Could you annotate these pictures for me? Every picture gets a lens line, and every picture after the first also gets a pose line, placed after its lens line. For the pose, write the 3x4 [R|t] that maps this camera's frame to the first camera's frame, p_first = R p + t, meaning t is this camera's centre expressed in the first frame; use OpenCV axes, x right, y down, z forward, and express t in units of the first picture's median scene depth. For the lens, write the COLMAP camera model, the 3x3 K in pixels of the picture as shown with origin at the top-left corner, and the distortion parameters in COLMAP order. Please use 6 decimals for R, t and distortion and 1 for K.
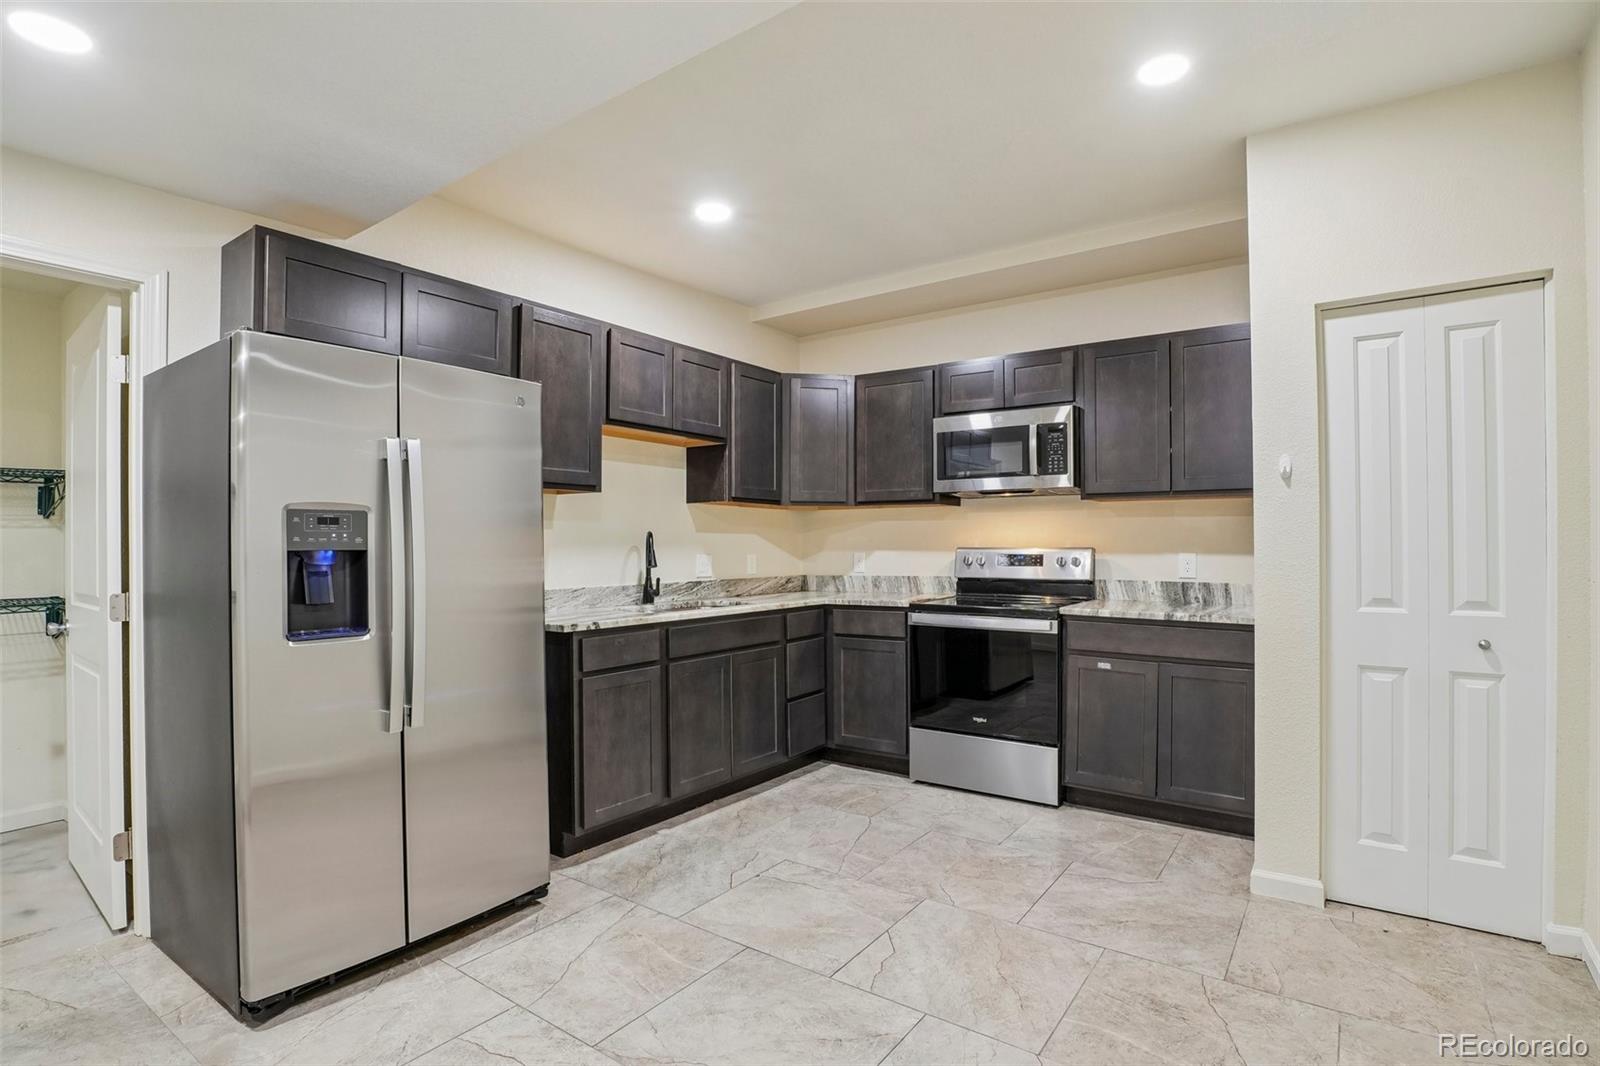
lens RADIAL K [[795.6, 0, 802.6], [0, 795.6, 538.2], [0, 0, 1]] dist [-0.036550, 0.003485]
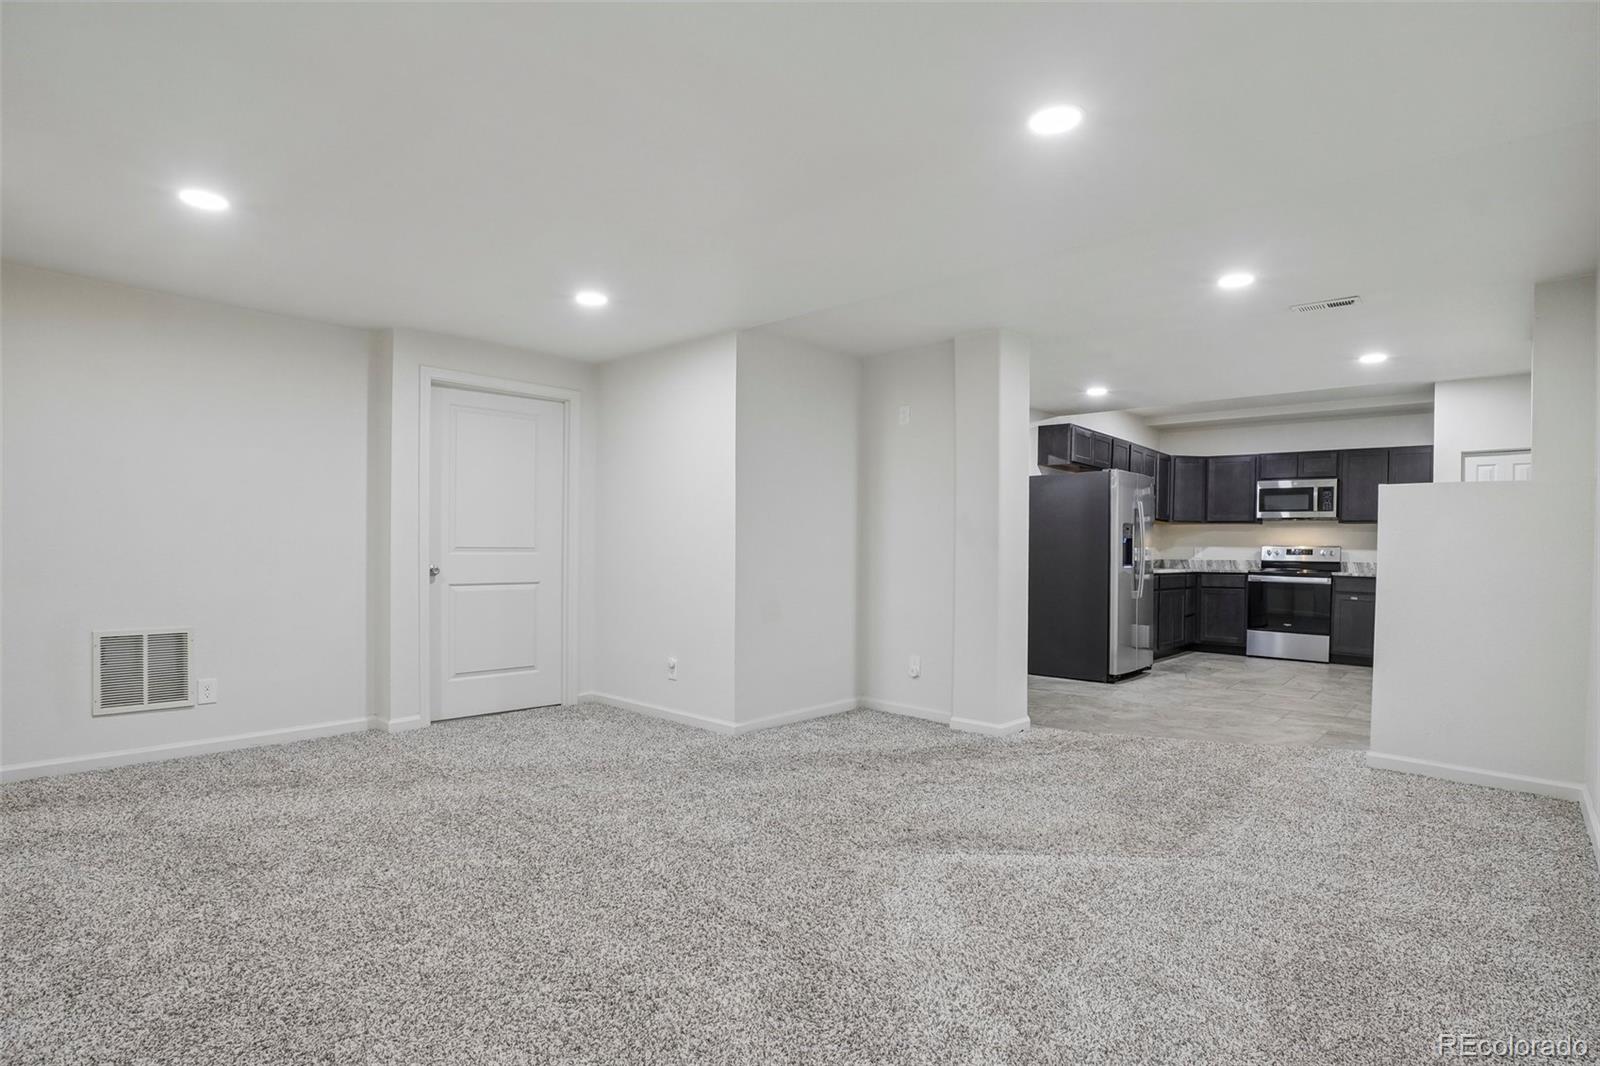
lens RADIAL K [[795.6, 0, 802.8], [0, 795.6, 560.1], [0, 0, 1]] dist [-0.036550, 0.003485]
pose [[0.993923, 0.022493, -0.107757, -0.845392], [-0.020361, 0.999575, 0.020846, 0.035620], [0.108180, -0.018525, 0.993959, -1.236823]]
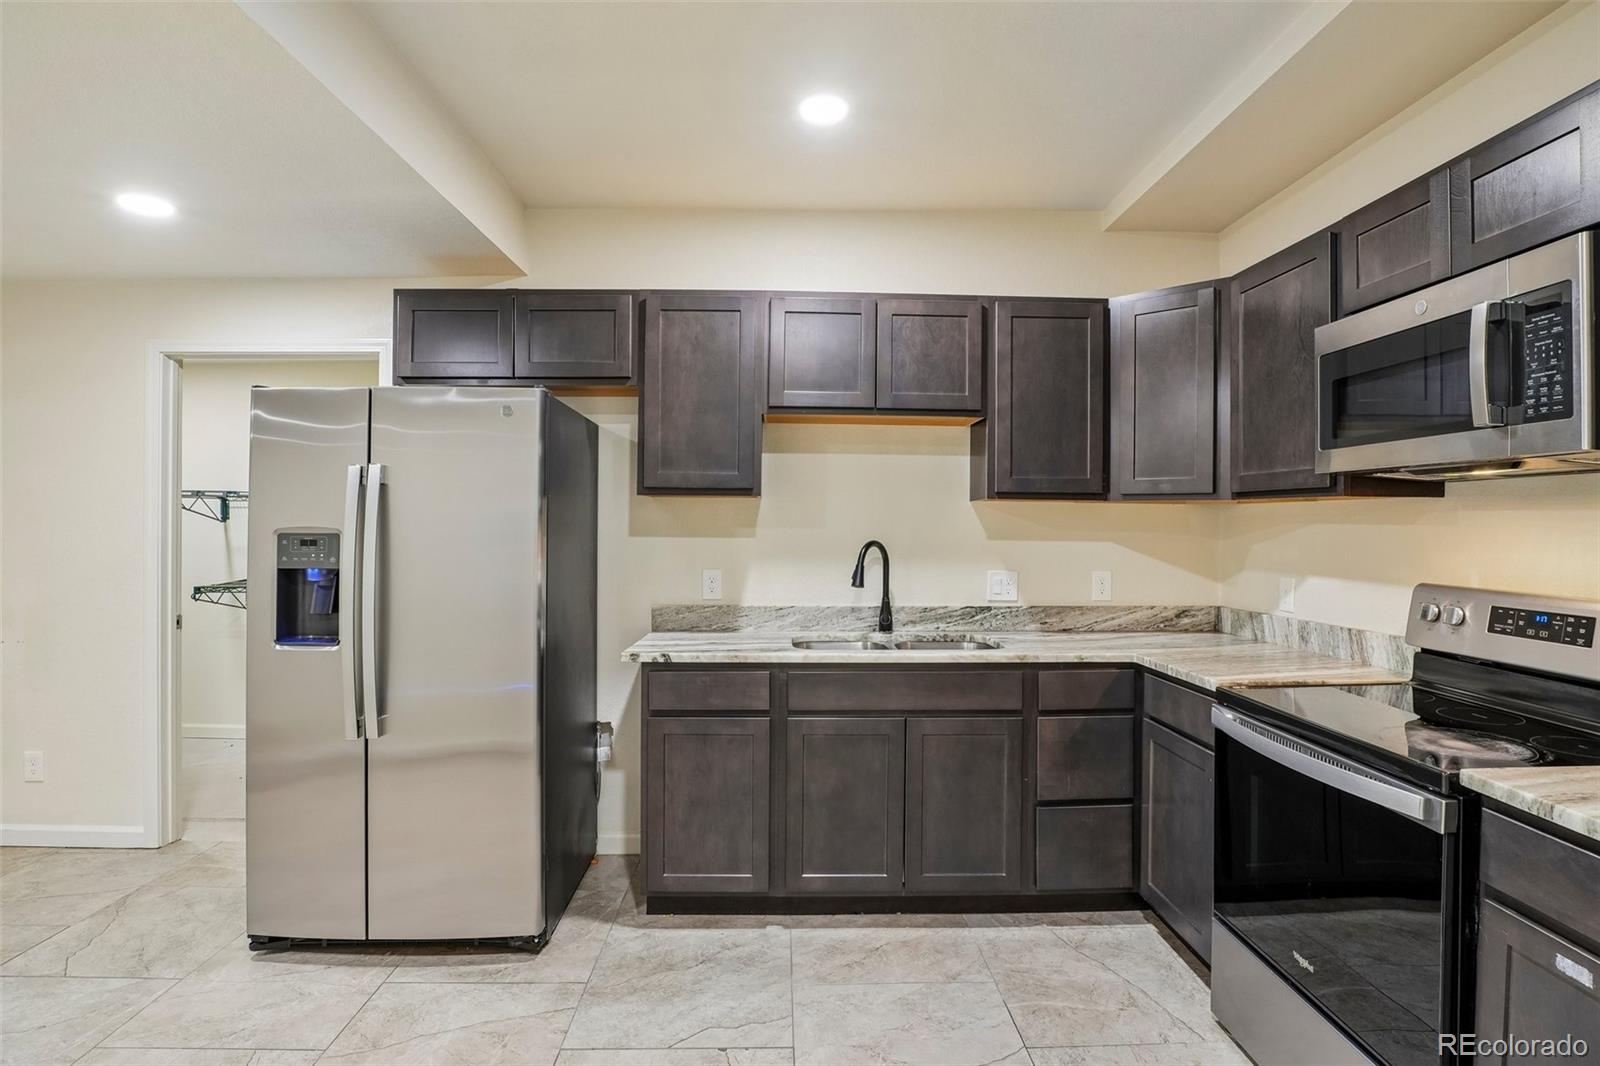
lens RADIAL K [[795.6, 0, 807.0], [0, 795.6, 522.6], [0, 0, 1]] dist [-0.036550, 0.003485]
pose [[0.605782, 0.006797, -0.795601, 0.402754], [-0.001096, 0.999970, 0.007708, -0.033085], [0.795630, -0.003798, 0.605771, 0.482226]]
